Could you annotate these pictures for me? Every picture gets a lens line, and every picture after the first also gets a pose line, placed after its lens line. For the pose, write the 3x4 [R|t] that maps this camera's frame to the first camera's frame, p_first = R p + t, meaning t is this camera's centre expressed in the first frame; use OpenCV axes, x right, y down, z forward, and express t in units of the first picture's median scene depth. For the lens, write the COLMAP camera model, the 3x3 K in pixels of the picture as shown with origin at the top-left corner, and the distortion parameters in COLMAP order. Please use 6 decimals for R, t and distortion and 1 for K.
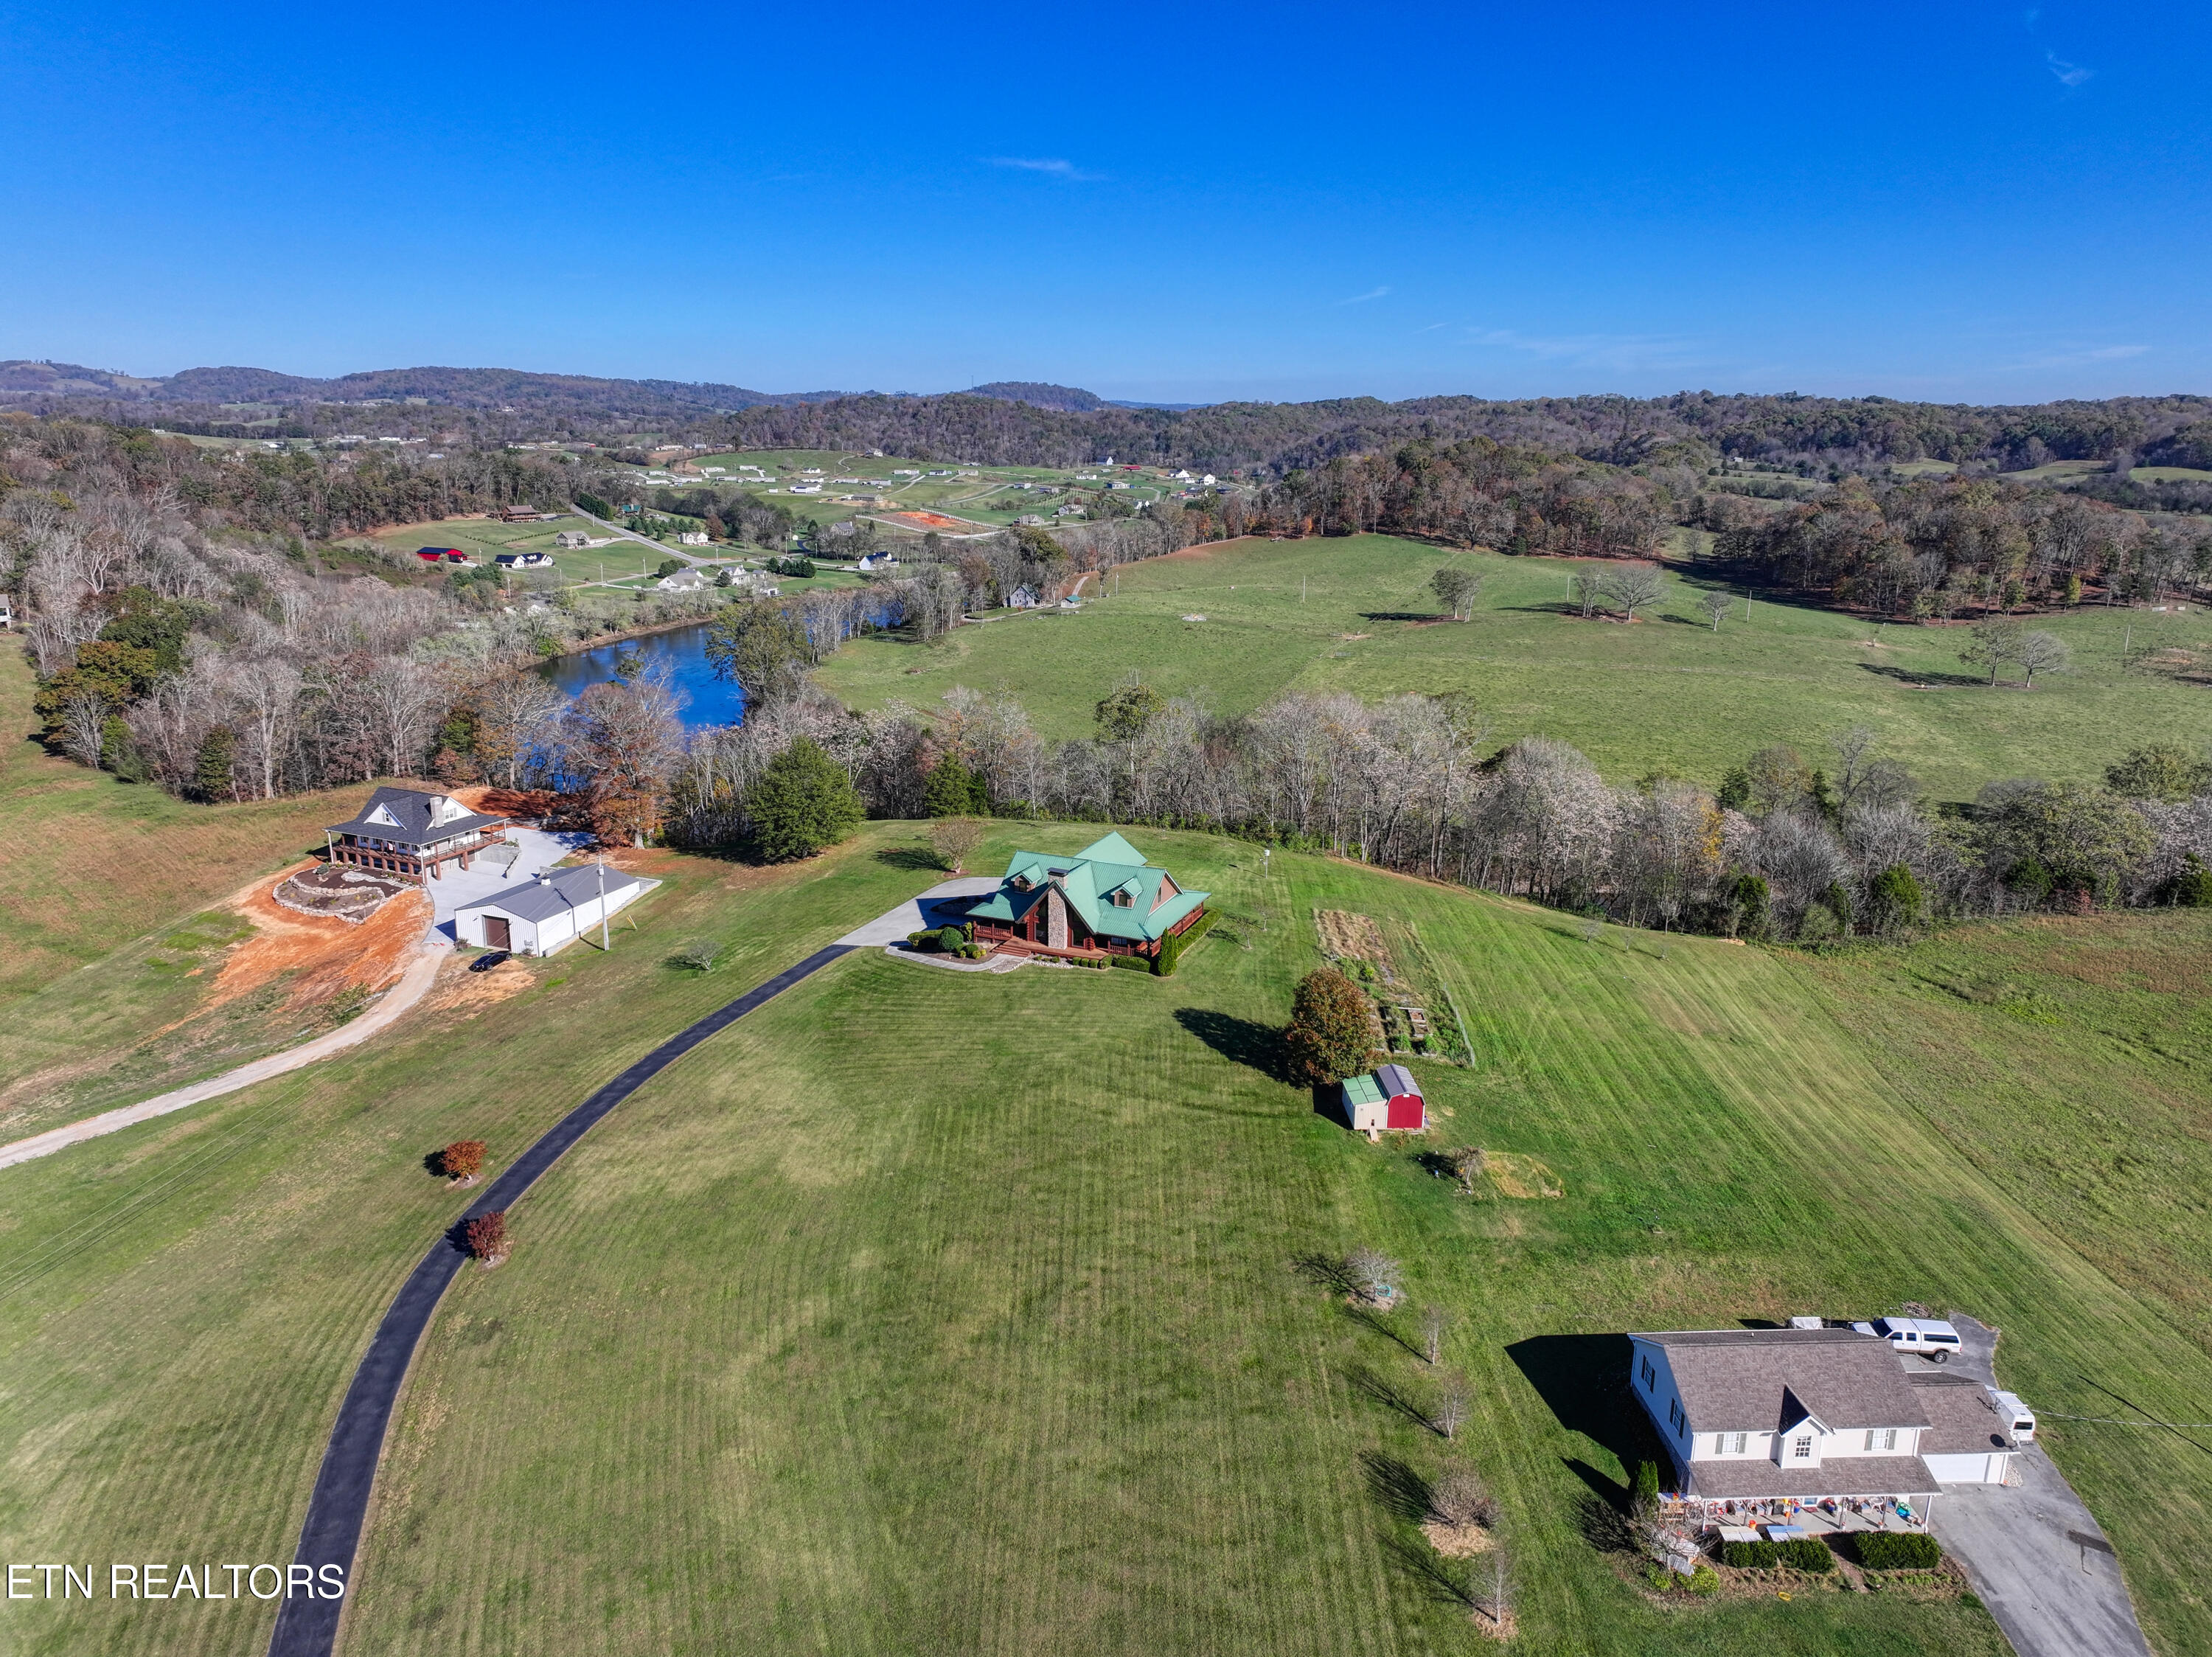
lens RADIAL K [[1564.0, 0, 1112.0], [0, 1564.0, 821.2], [0, 0, 1]] dist [-0.006895, 0.025732]
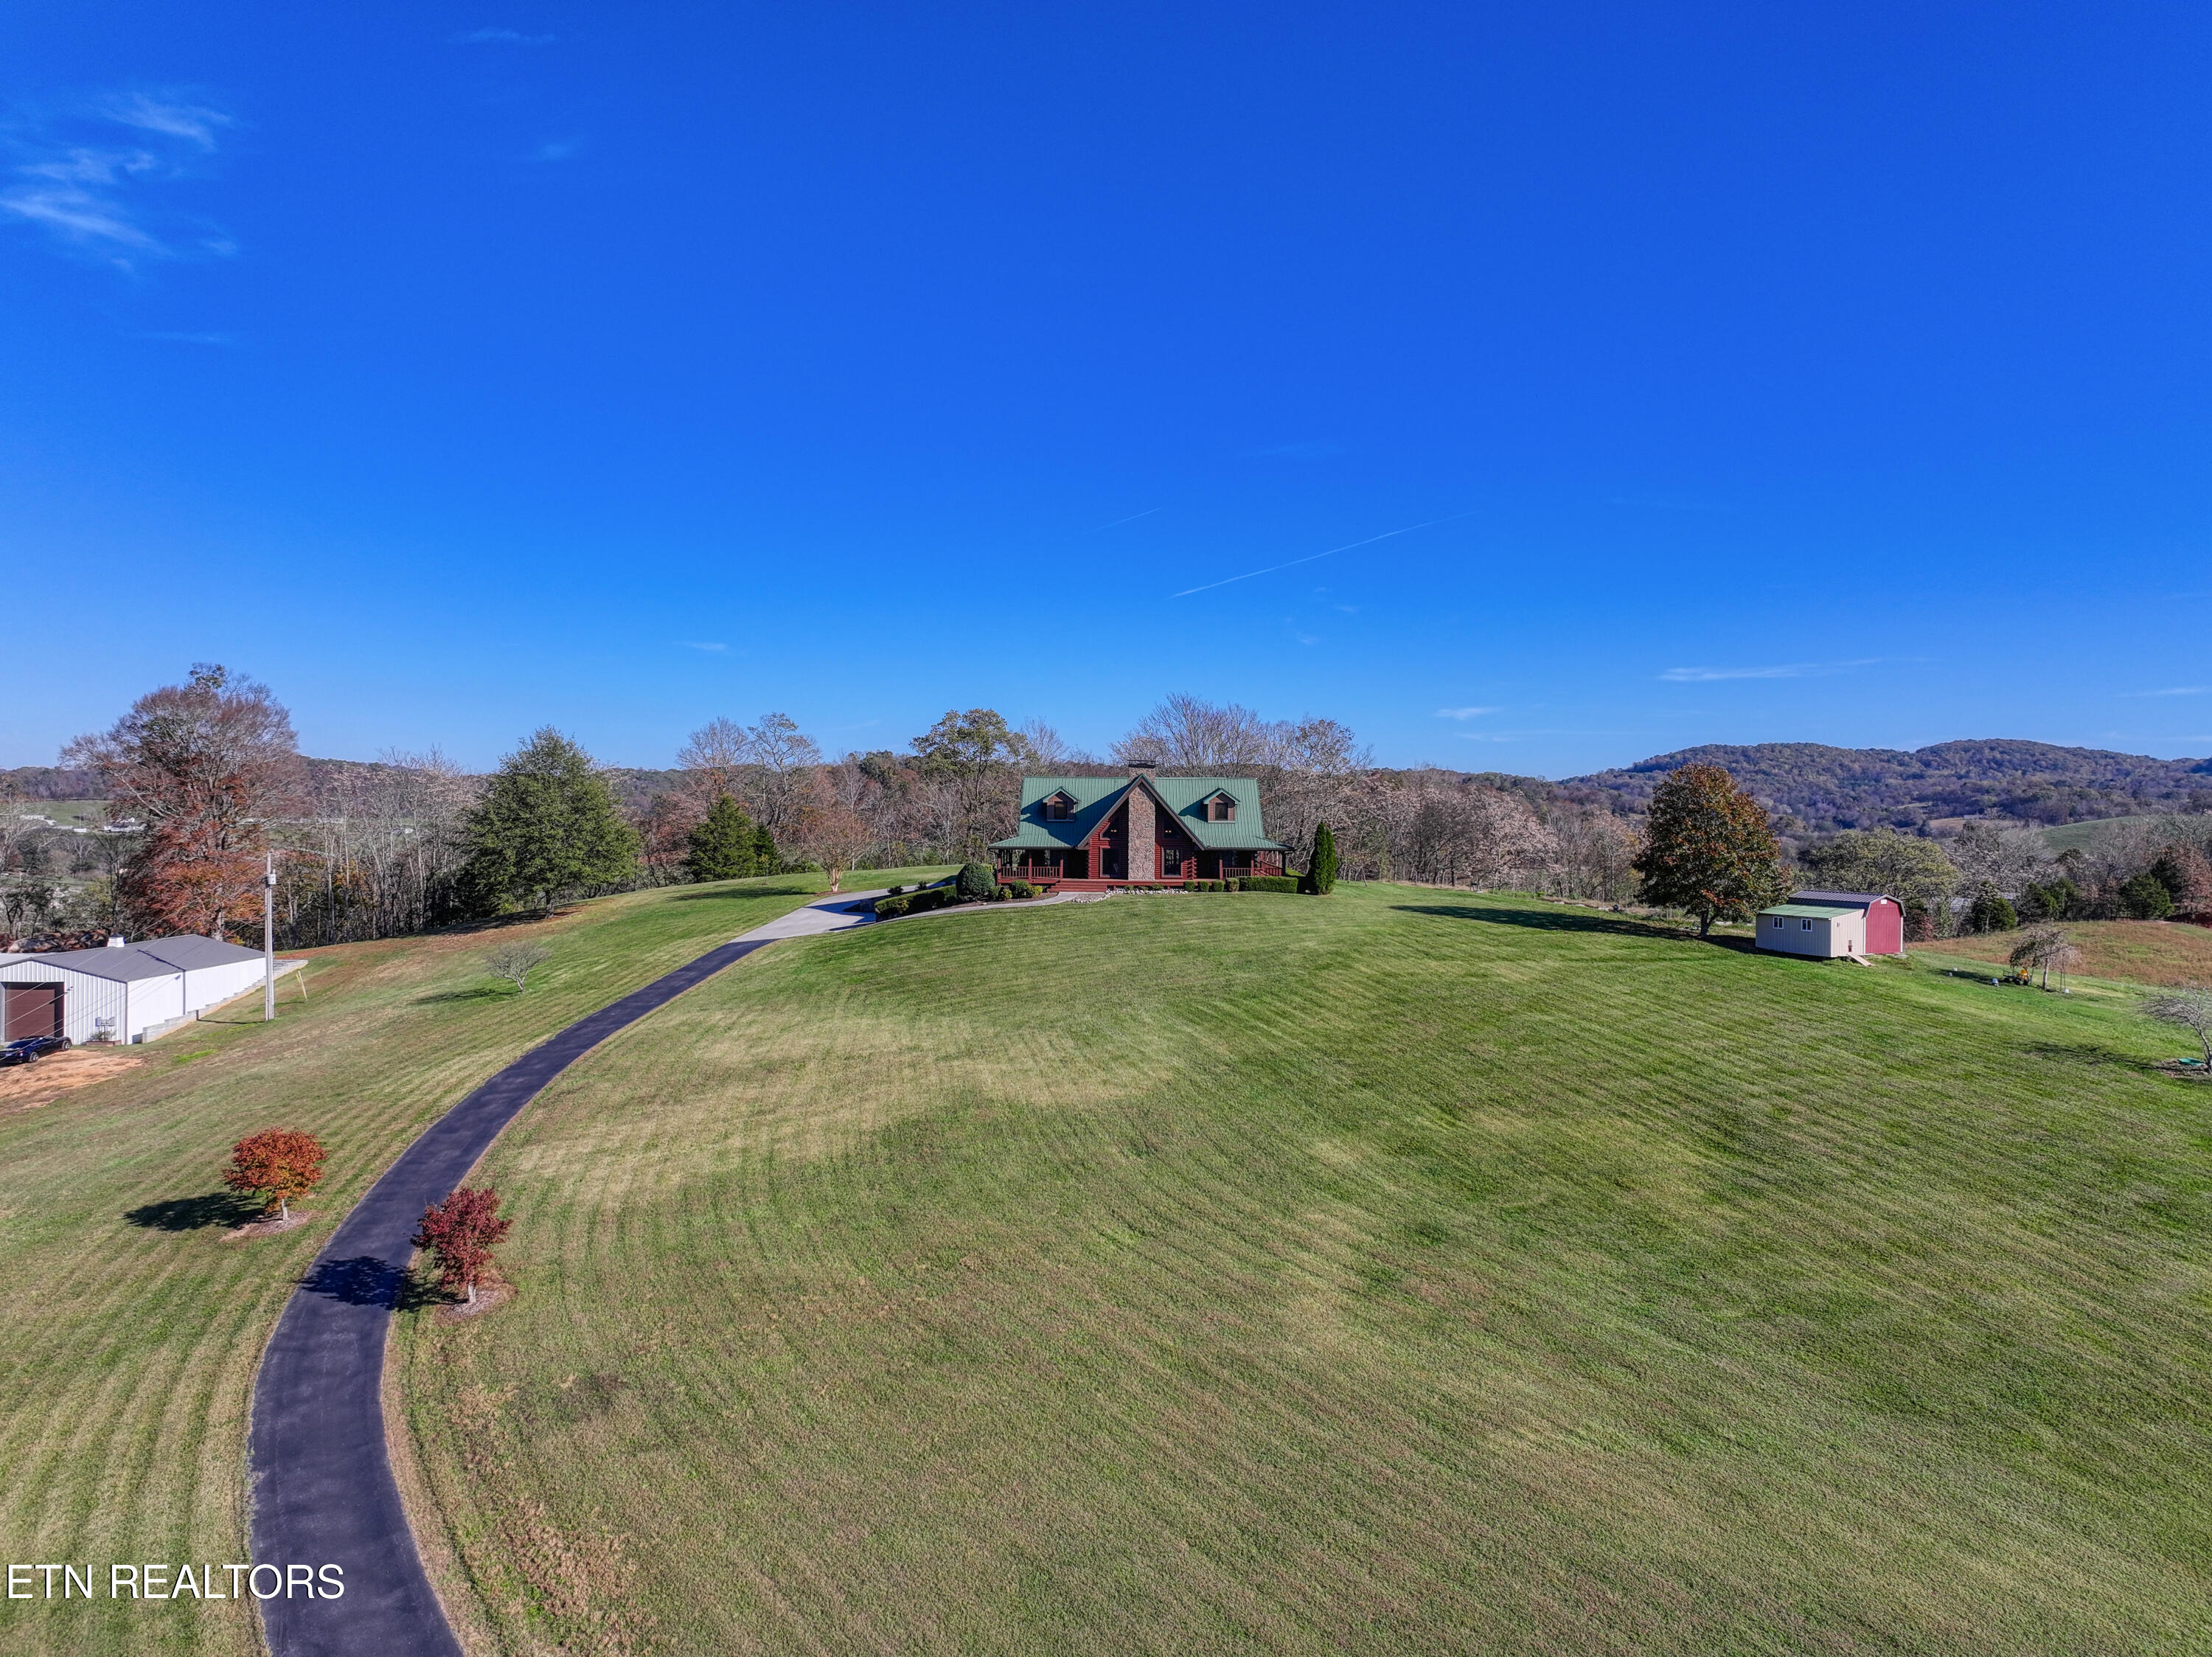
lens RADIAL K [[1564.0, 0, 1112.0], [0, 1564.0, 821.2], [0, 0, 1]] dist [-0.006895, 0.025732]
pose [[0.920114, -0.005065, 0.391617, -0.312270], [0.101141, 0.969072, -0.225101, 0.208255], [-0.378365, 0.246728, 0.892169, 0.404207]]
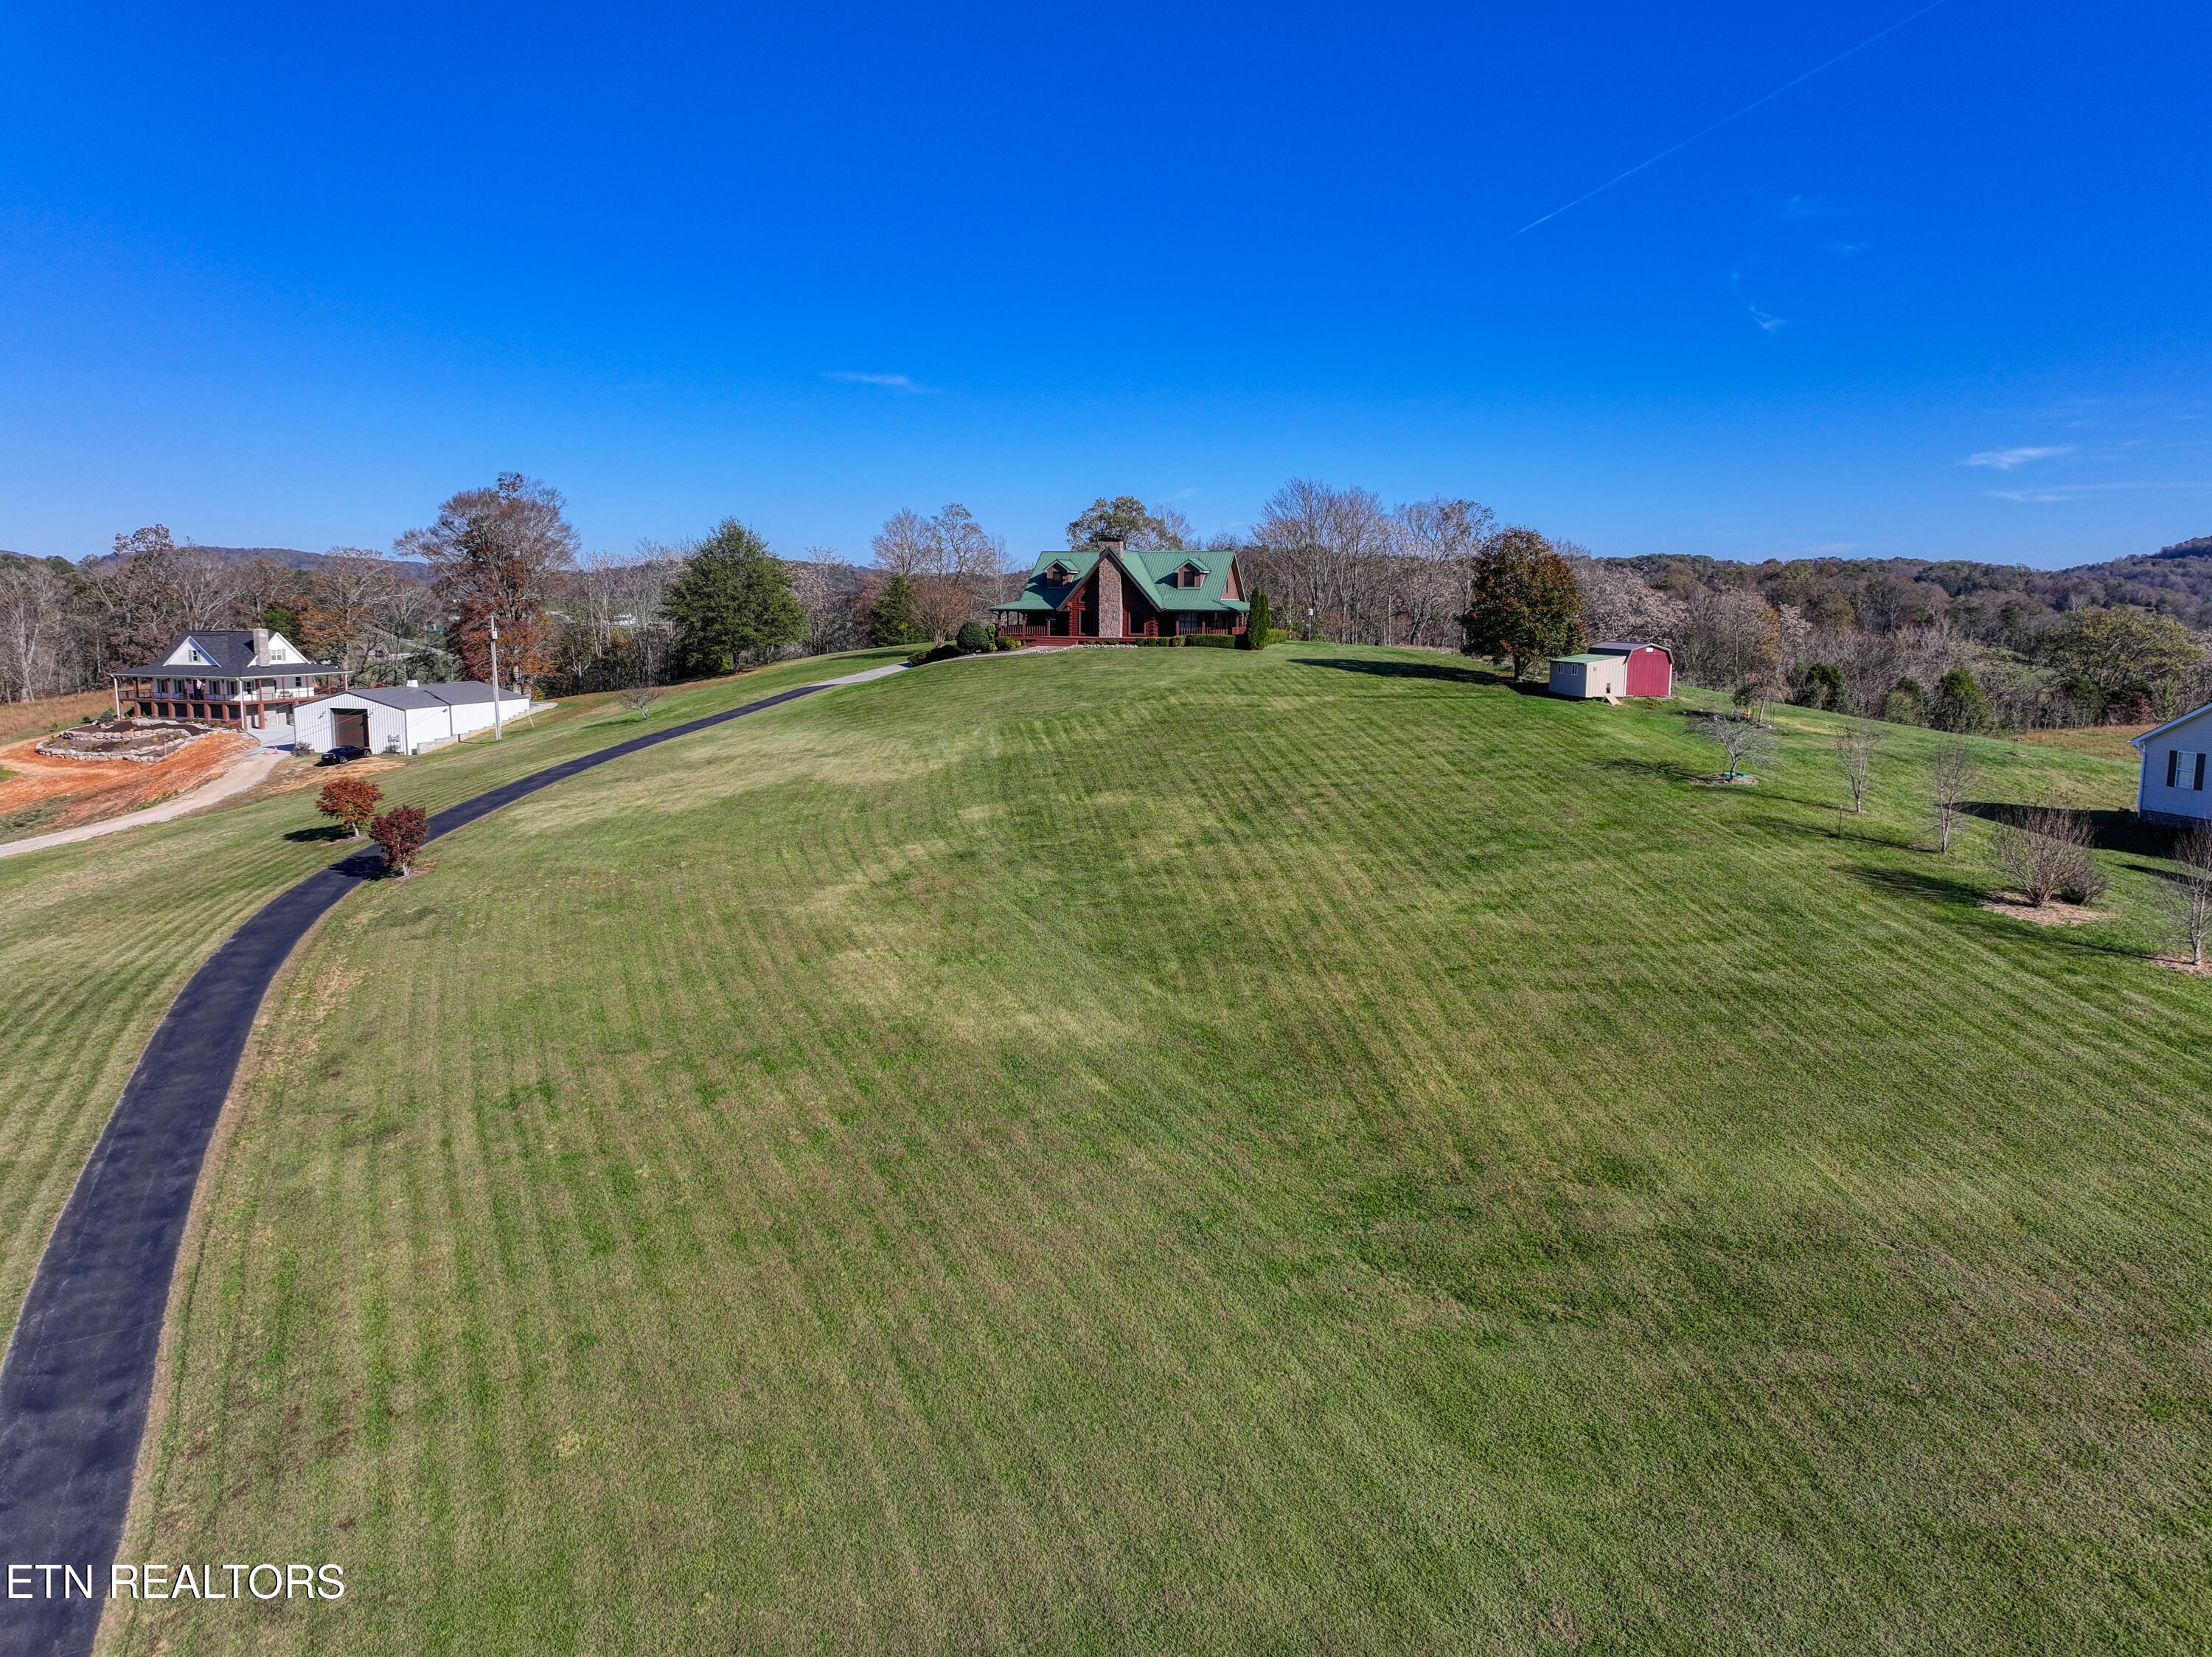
lens RADIAL K [[1564.0, 0, 1112.0], [0, 1564.0, 821.2], [0, 0, 1]] dist [-0.006895, 0.025732]
pose [[0.992073, -0.021513, 0.123810, -0.136729], [0.036171, 0.992427, -0.117387, 0.270782], [-0.120347, 0.120935, 0.985338, 0.226063]]
